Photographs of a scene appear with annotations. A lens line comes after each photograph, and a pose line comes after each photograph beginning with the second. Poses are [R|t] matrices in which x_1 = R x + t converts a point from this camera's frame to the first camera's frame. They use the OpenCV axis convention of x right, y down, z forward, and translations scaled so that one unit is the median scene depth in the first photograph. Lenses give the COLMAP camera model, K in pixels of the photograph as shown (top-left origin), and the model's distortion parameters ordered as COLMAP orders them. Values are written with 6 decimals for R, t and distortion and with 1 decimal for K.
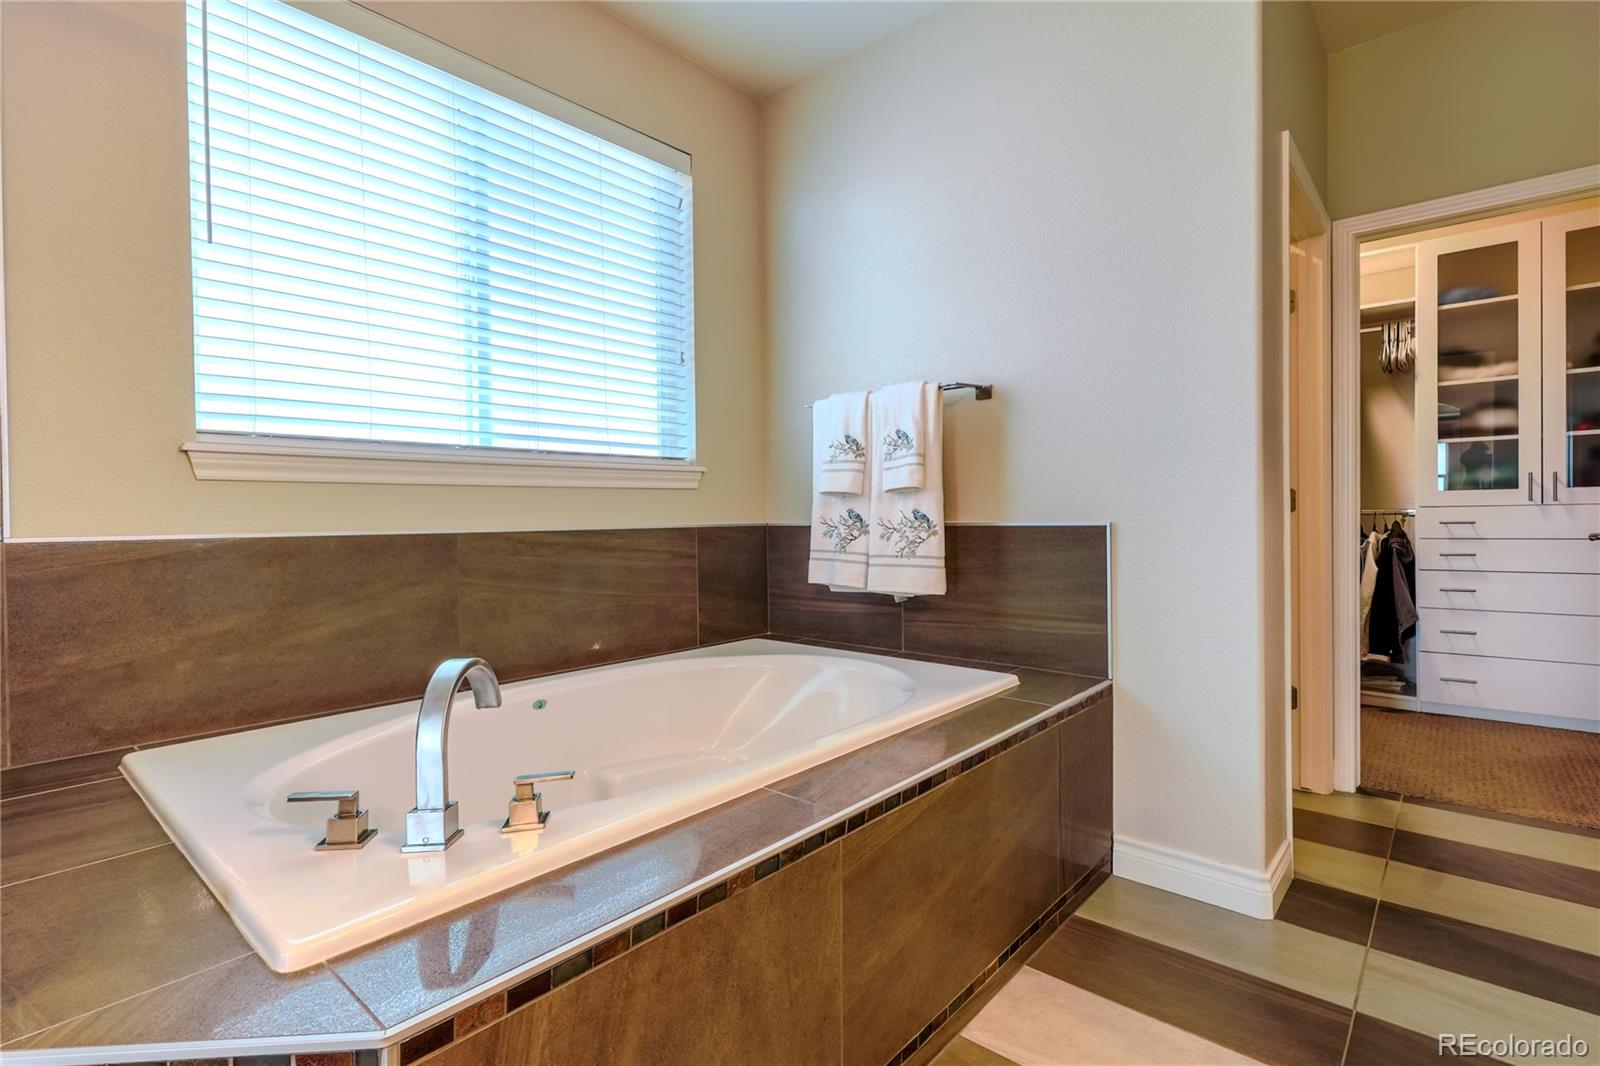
lens RADIAL K [[757.7, 0, 795.1], [0, 757.7, 523.5], [0, 0, 1]] dist [0.002746, 0.001612]
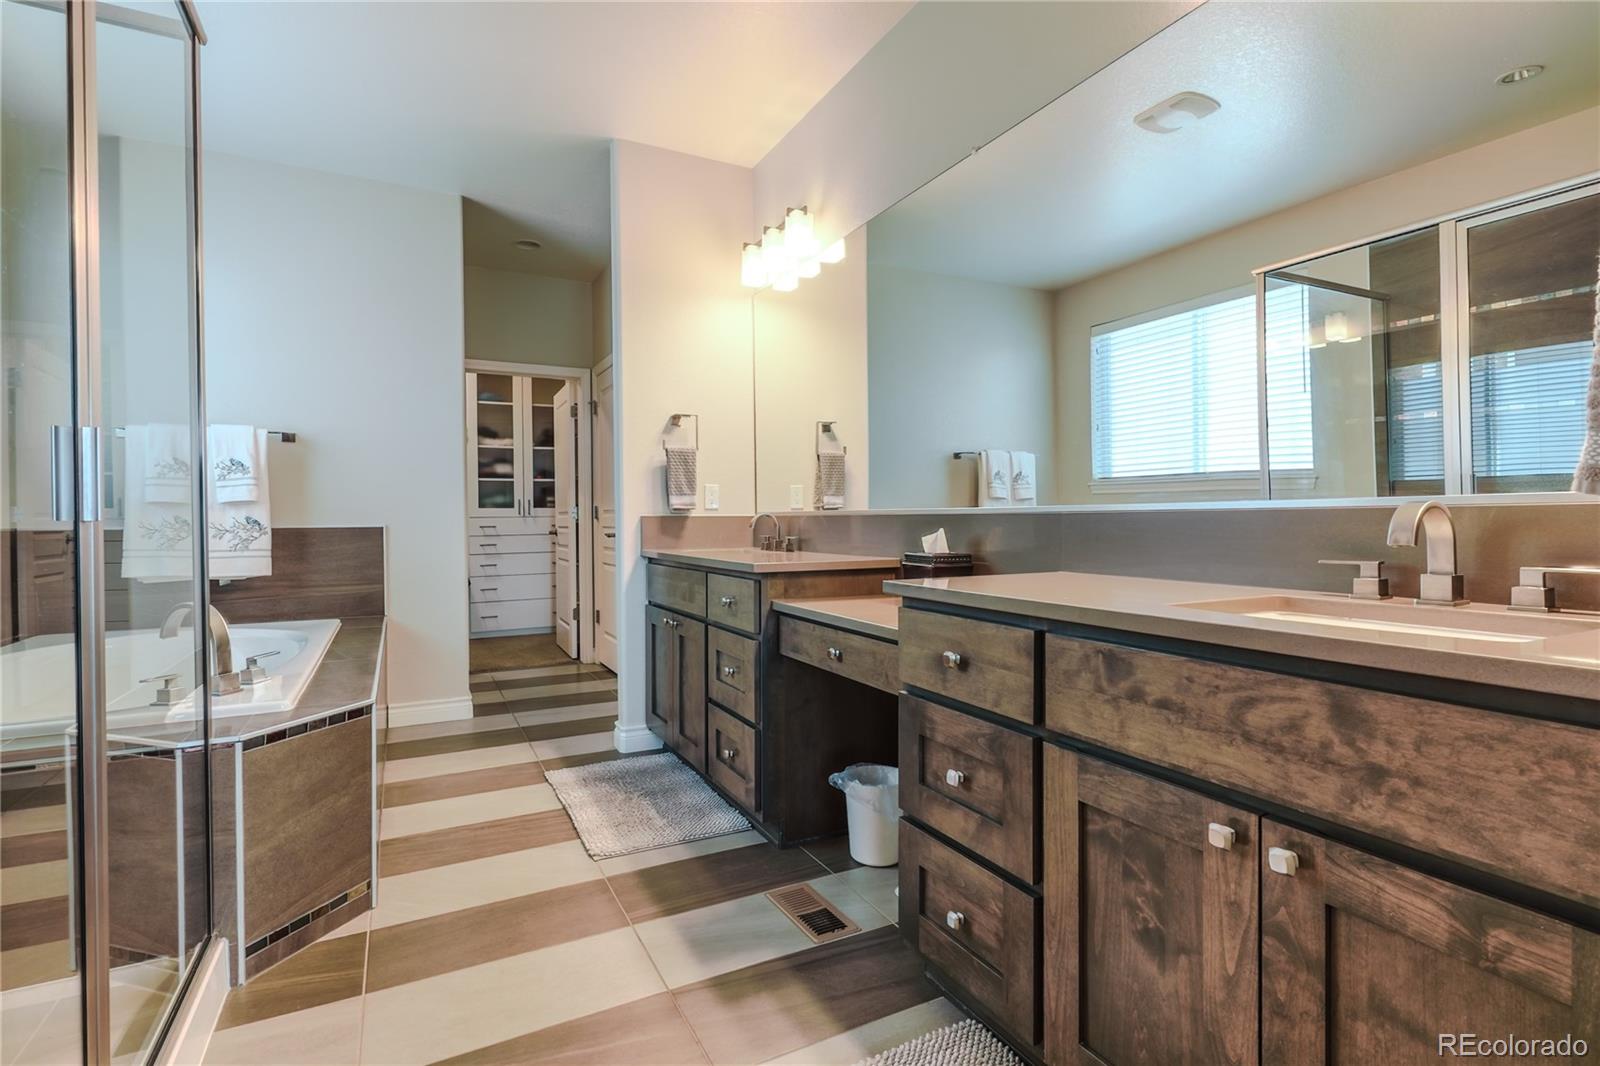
lens RADIAL K [[757.7, 0, 795.8], [0, 757.7, 522.6], [0, 0, 1]] dist [0.002746, 0.001612]
pose [[0.361252, 0.001634, 0.932467, -0.774959], [0.010245, 0.999931, -0.005721, 0.010952], [-0.932412, 0.011619, 0.361210, -0.452140]]
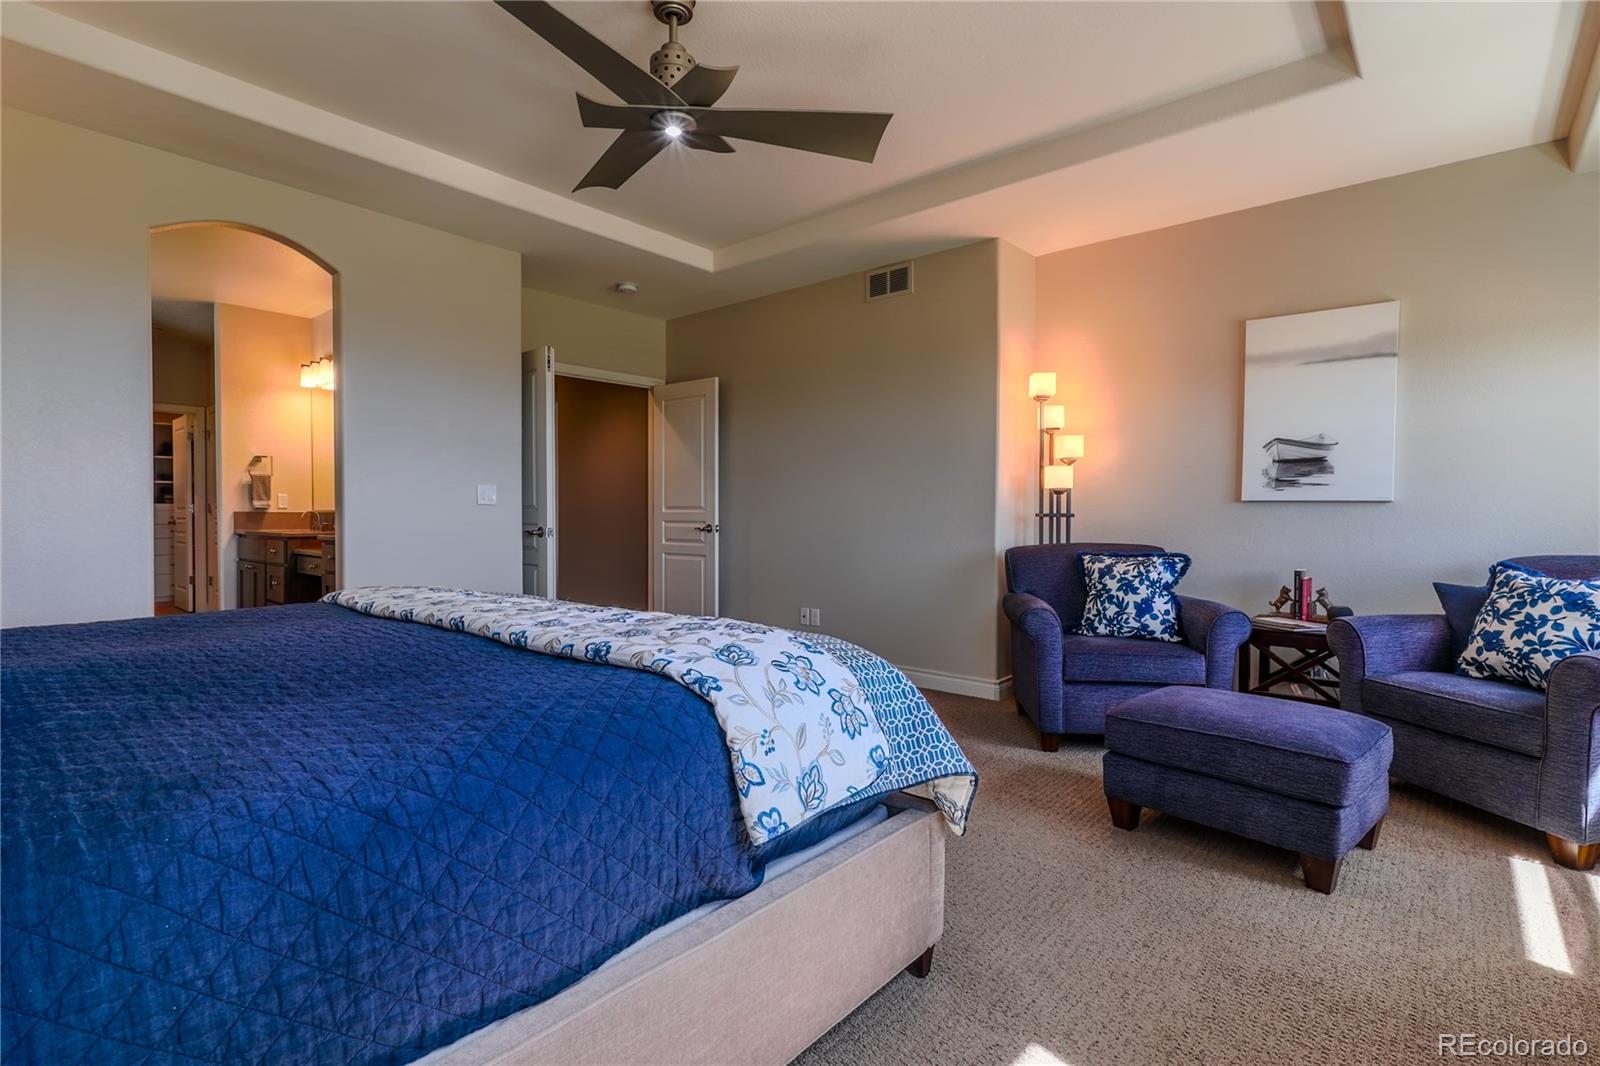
lens RADIAL K [[757.7, 0, 796.0], [0, 757.7, 529.4], [0, 0, 1]] dist [0.002746, 0.001612]
pose [[-0.011324, -0.003502, 0.999930, -2.489002], [0.000753, 0.999994, 0.003511, 0.048570], [-0.999936, 0.000793, -0.011321, -1.813426]]
